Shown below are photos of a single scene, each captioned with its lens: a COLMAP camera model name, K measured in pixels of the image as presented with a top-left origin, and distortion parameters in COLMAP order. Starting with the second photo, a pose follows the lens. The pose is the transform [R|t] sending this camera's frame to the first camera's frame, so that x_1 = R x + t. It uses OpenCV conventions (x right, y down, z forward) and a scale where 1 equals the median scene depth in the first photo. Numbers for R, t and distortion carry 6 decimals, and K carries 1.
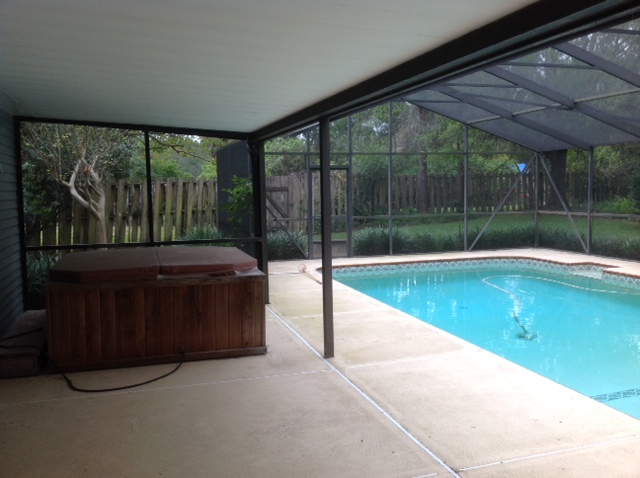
lens RADIAL K [[605.3, 0, 320.0], [0, 605.3, 239.0], [0, 0, 1]] dist [0.140728, -0.312551]
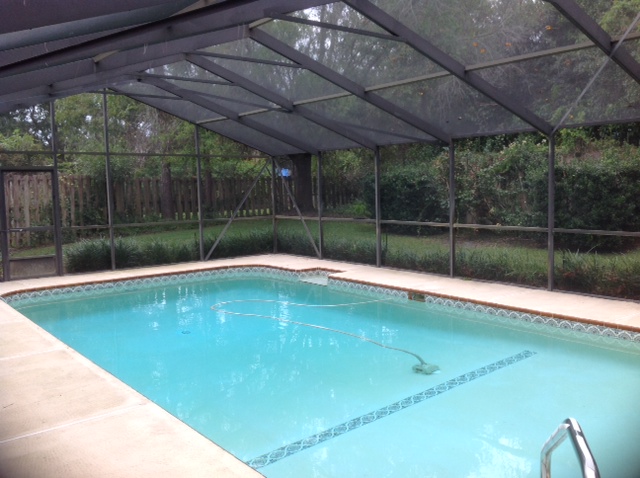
lens RADIAL K [[605.3, 0, 320.0], [0, 605.3, 239.0], [0, 0, 1]] dist [0.140728, -0.312551]
pose [[0.933171, -0.034381, 0.357784, 0.079935], [0.036146, 0.999345, 0.001755, -0.008869], [-0.357610, 0.011295, 0.933803, 0.071468]]
